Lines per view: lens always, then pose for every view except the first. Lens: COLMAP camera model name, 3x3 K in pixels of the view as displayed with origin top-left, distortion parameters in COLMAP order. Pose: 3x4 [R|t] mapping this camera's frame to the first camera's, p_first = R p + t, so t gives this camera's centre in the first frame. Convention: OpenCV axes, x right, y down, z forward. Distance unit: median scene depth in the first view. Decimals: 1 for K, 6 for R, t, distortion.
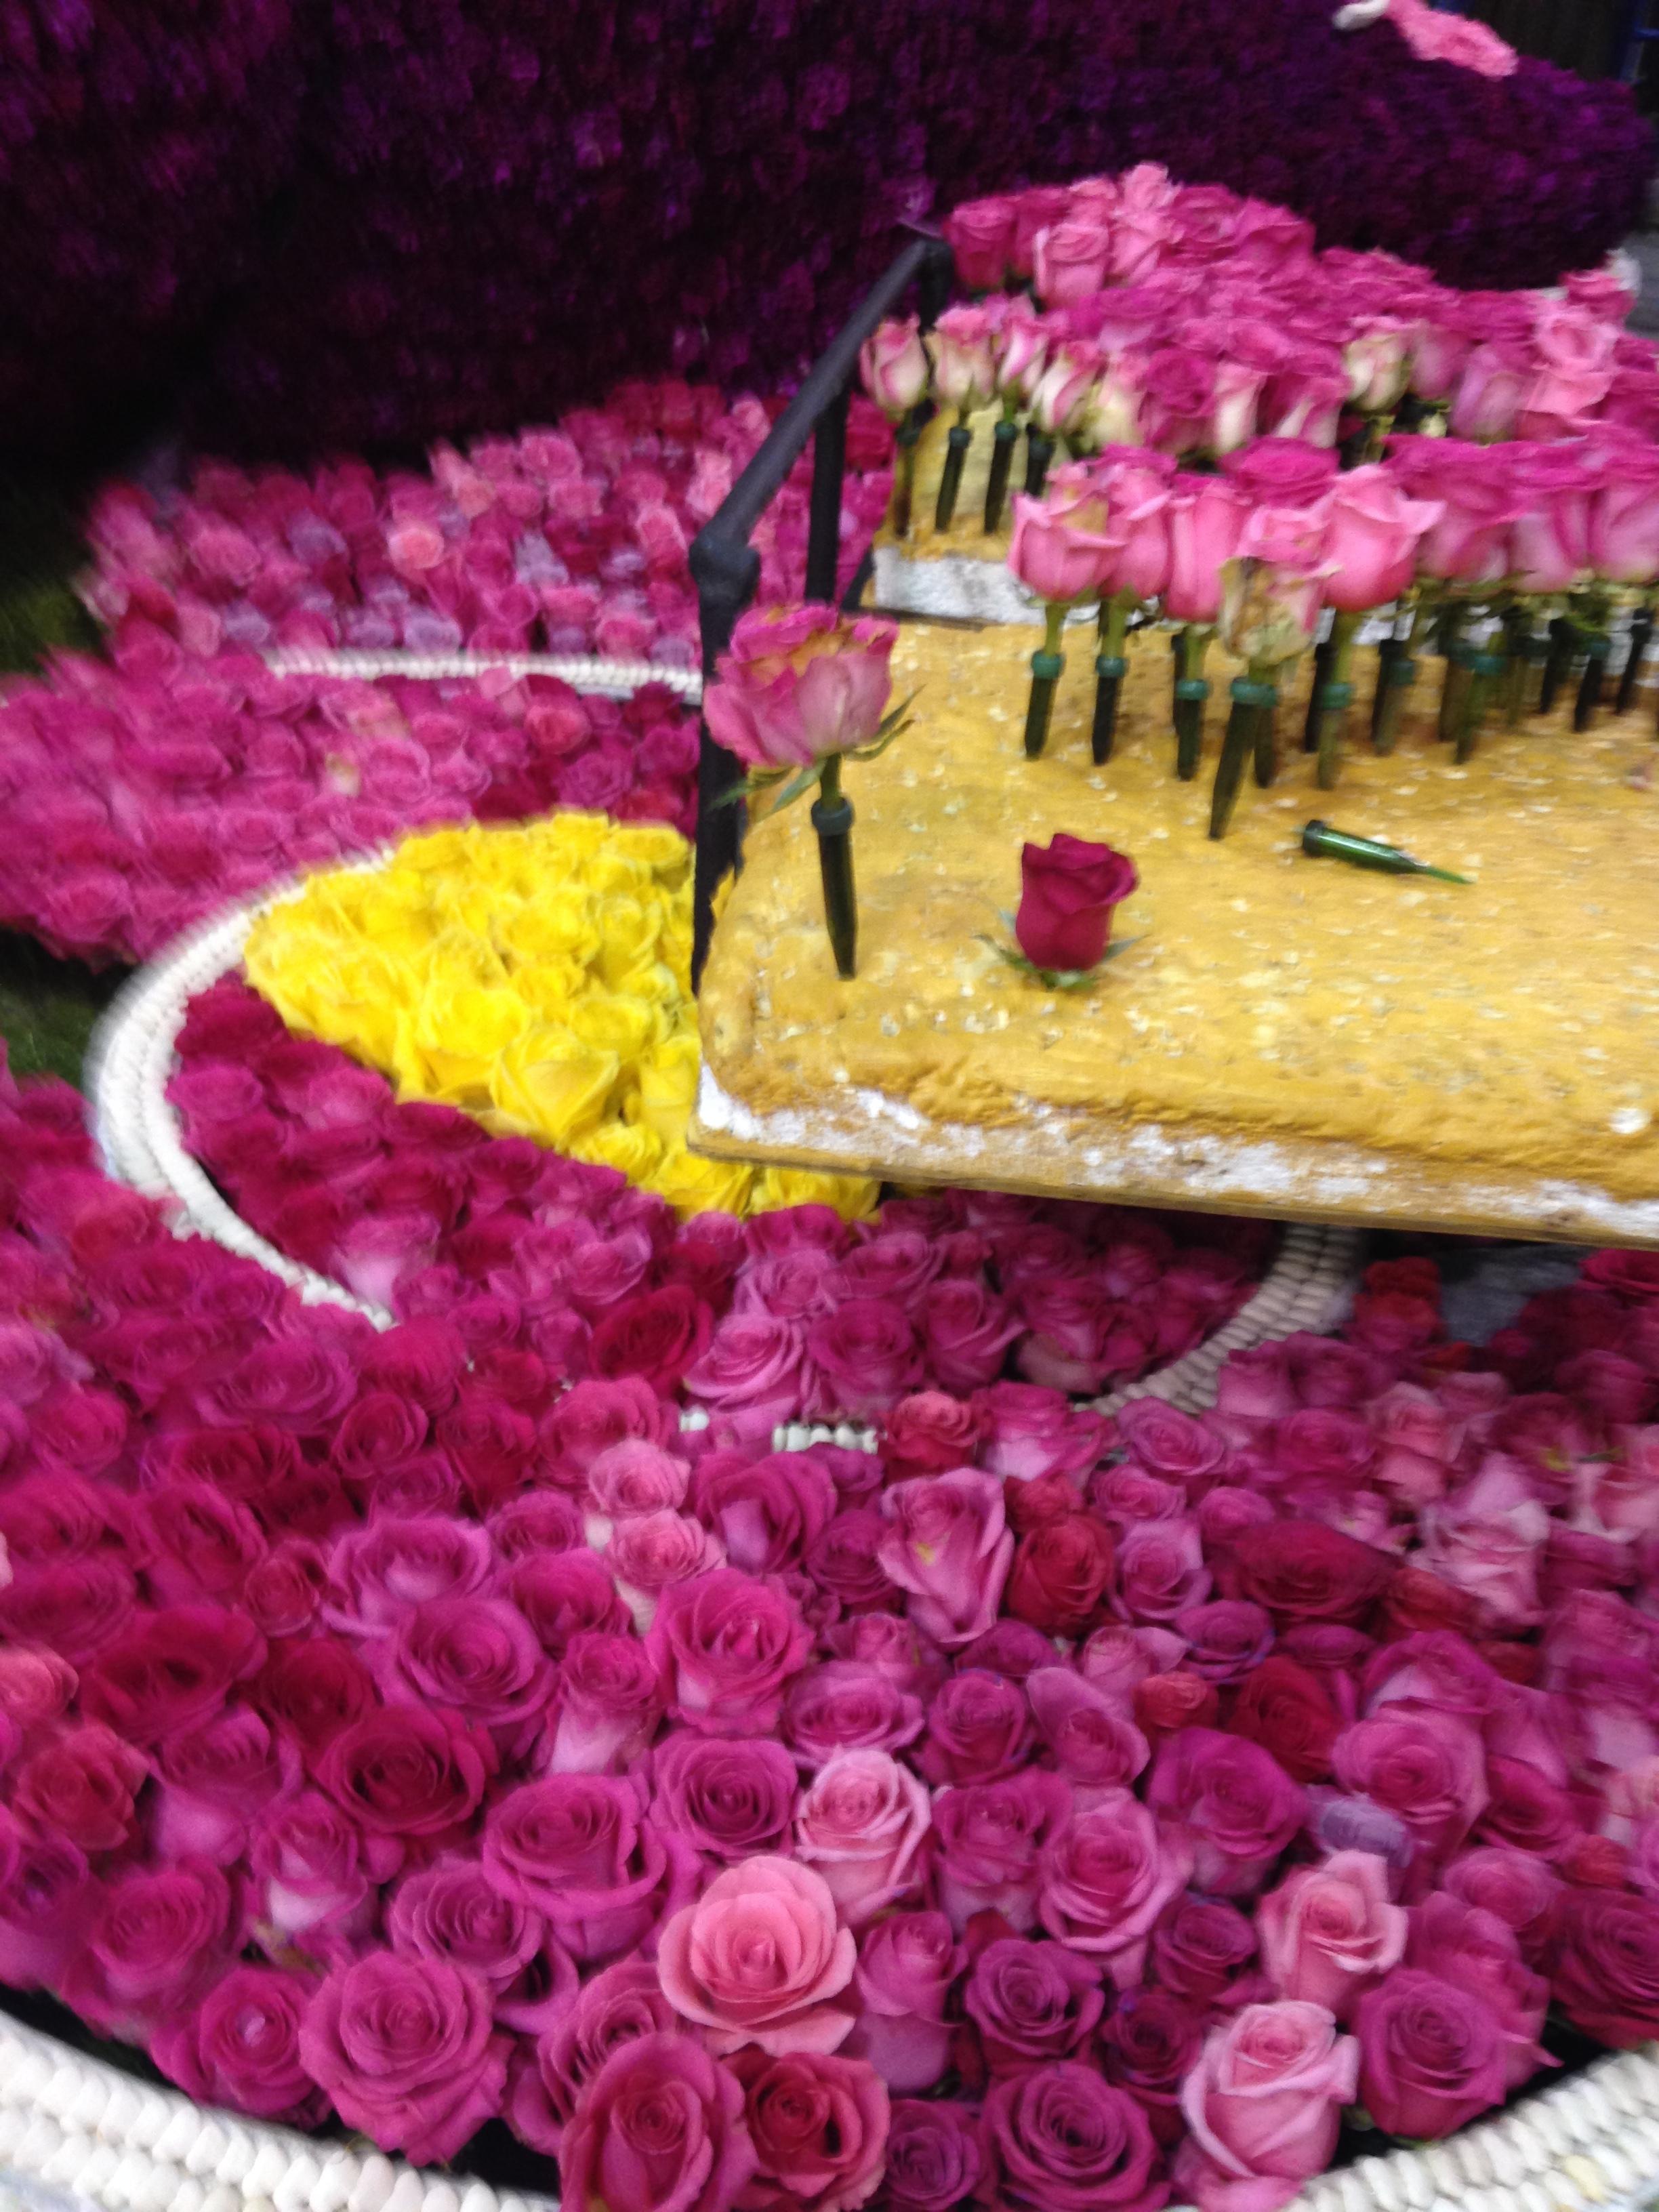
lens RADIAL K [[2076.9, 0, 871.5], [0, 2076.9, 1113.3], [0, 0, 1]] dist [0.181173, -0.283009]
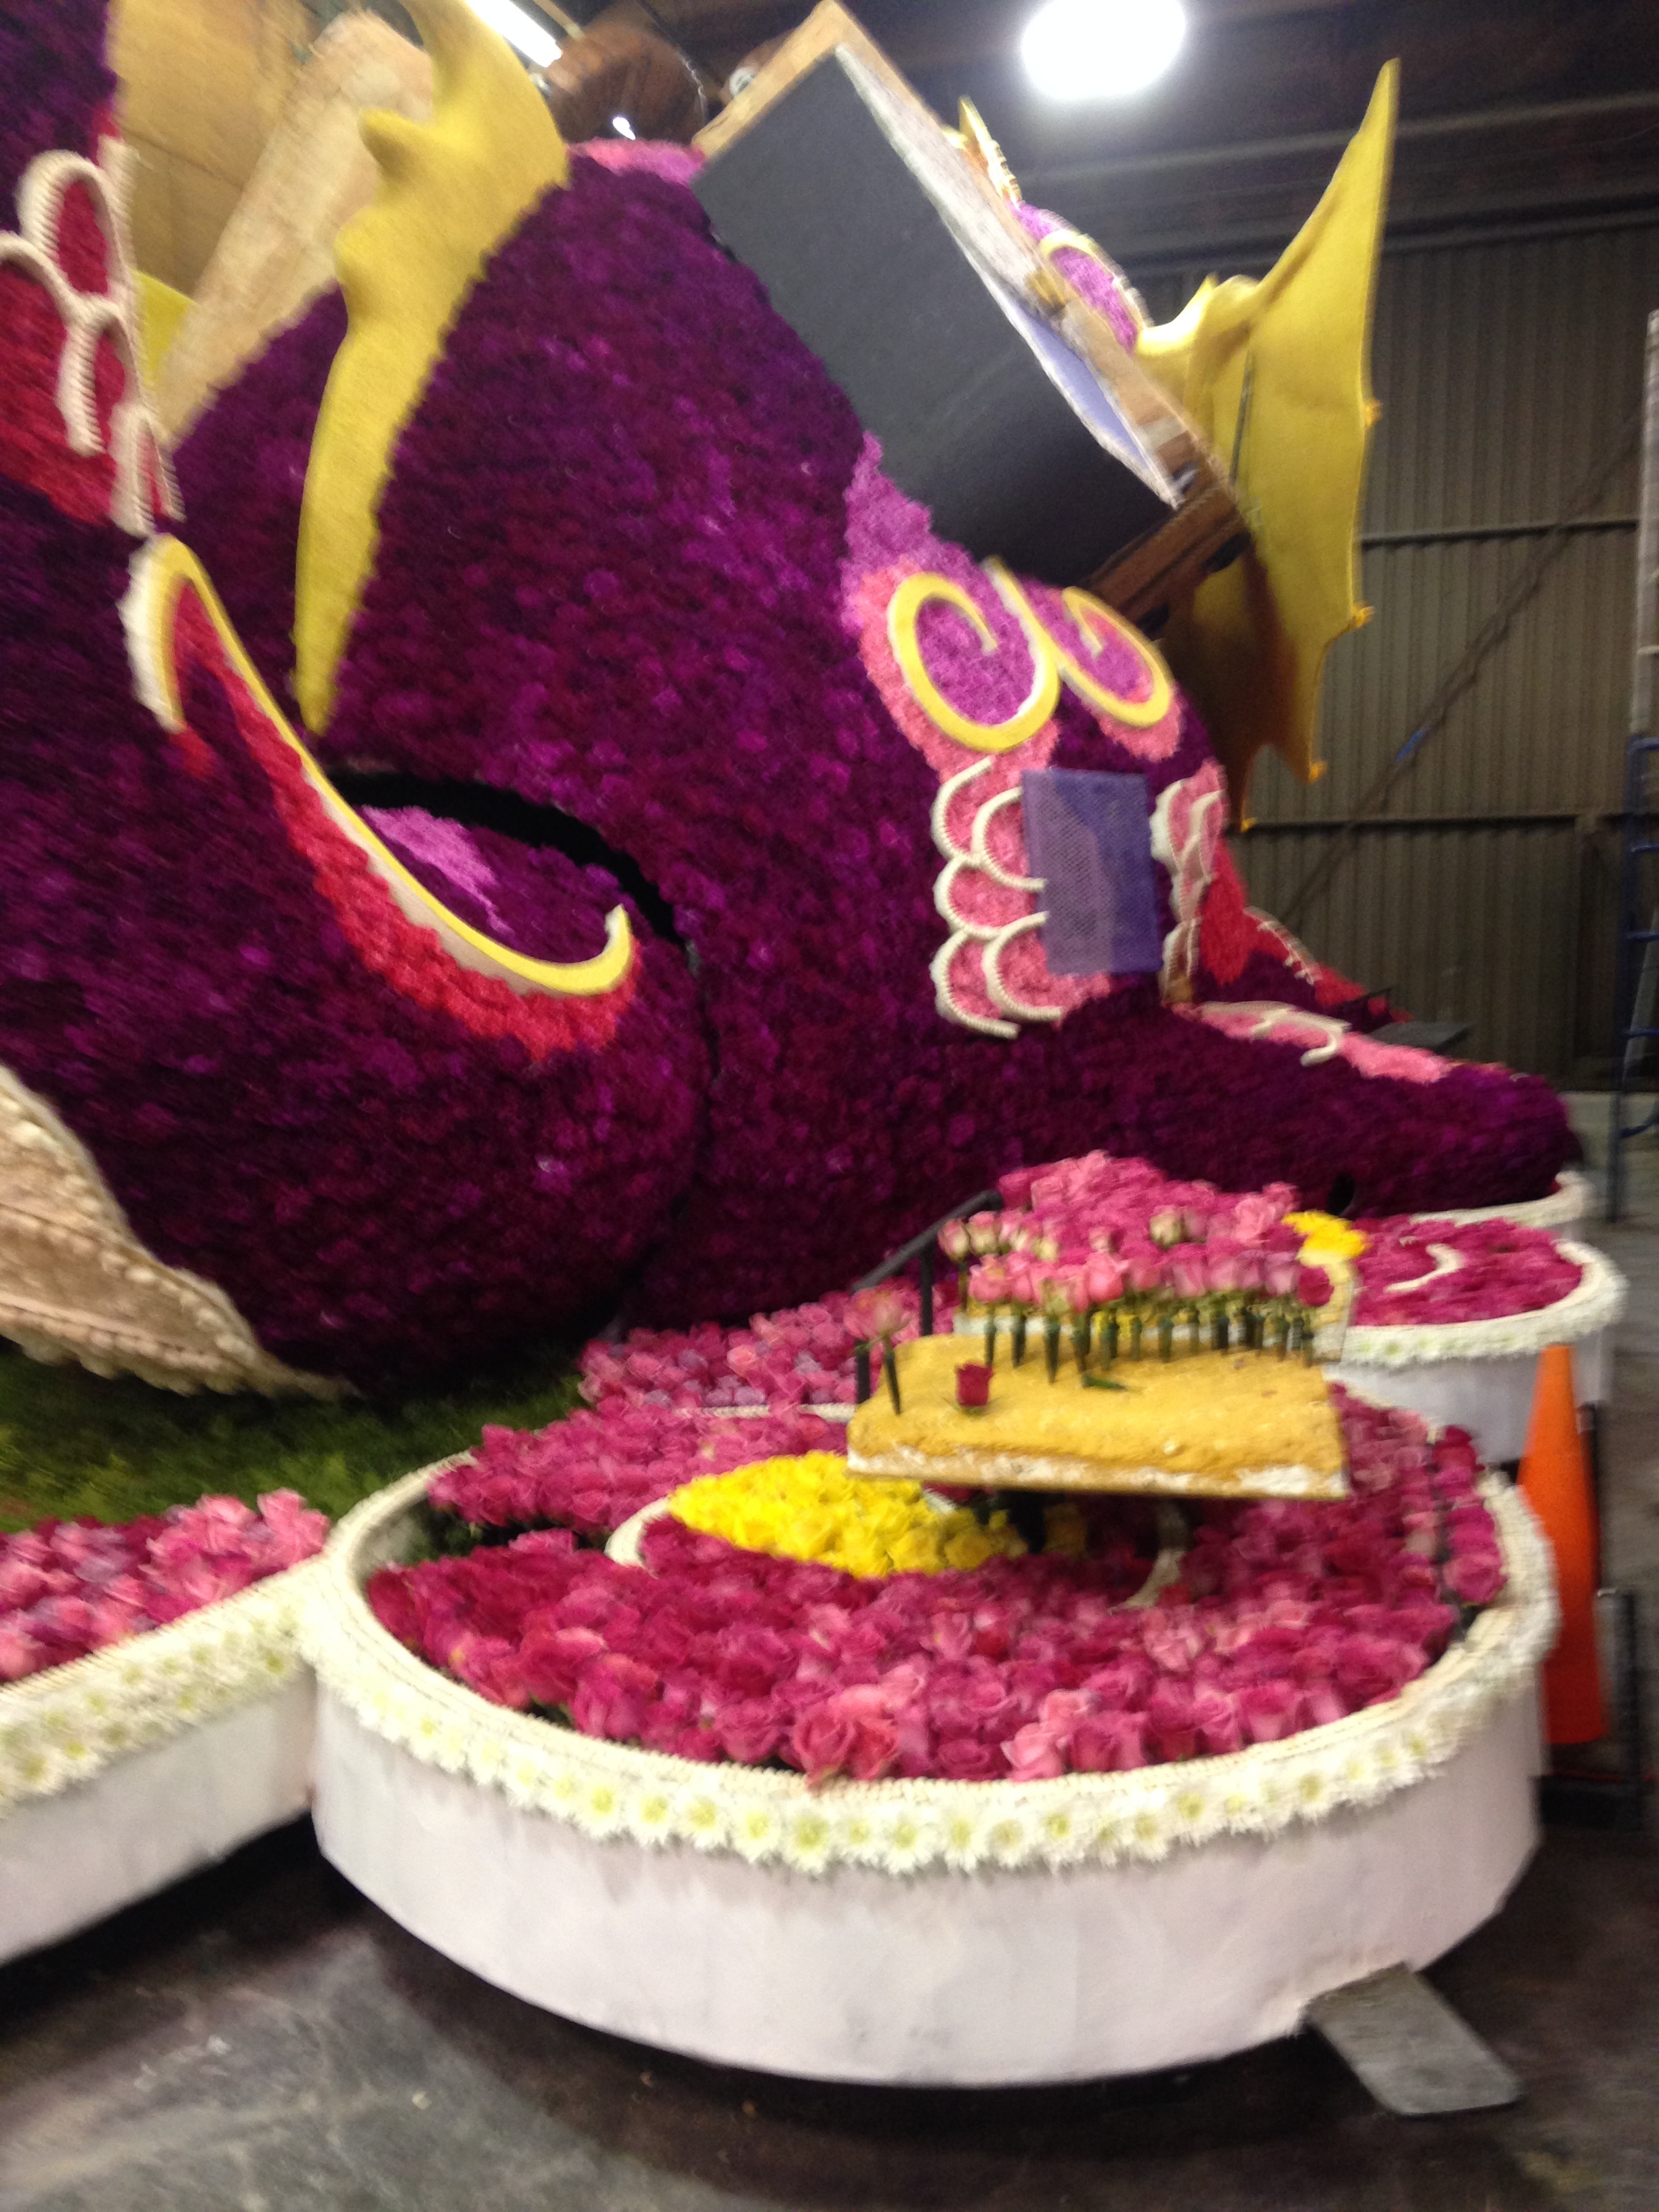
lens RADIAL K [[2076.9, 0, 871.5], [0, 2076.9, 1113.3], [0, 0, 1]] dist [0.181173, -0.283009]
pose [[0.989727, -0.074660, -0.121930, 0.170172], [0.014878, 0.901976, -0.431530, 0.407963], [0.142195, 0.425283, 0.893820, -0.892821]]
